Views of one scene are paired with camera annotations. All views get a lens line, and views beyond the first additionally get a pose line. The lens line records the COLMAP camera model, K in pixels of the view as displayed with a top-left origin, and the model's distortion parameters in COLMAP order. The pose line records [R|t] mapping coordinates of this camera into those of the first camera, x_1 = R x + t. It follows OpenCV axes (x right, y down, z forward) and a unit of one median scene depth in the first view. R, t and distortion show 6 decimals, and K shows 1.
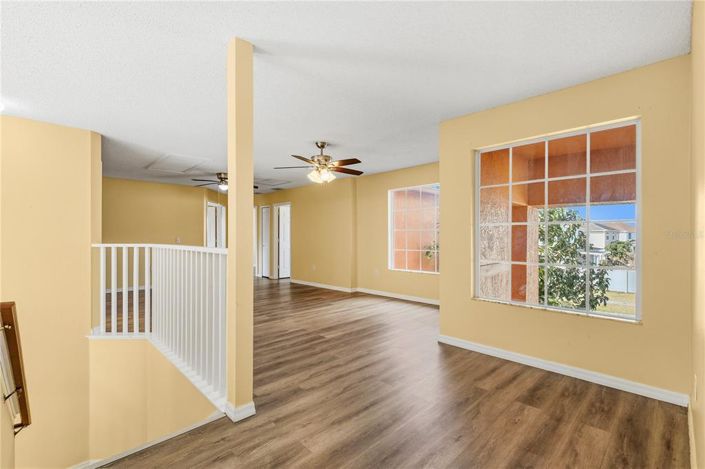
lens RADIAL K [[316.6, 0, 352.7], [0, 316.6, 236.0], [0, 0, 1]] dist [0.003420, -0.000996]
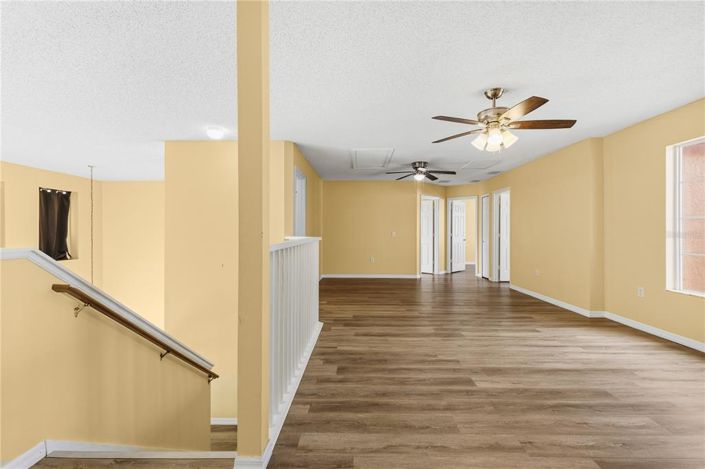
lens RADIAL K [[316.6, 0, 353.2], [0, 316.6, 232.6], [0, 0, 1]] dist [0.003420, -0.000996]
pose [[0.707046, 0.004360, -0.707154, 0.170014], [-0.000274, 0.999983, 0.005891, 0.003485], [0.707168, -0.003971, 0.707035, 0.316132]]
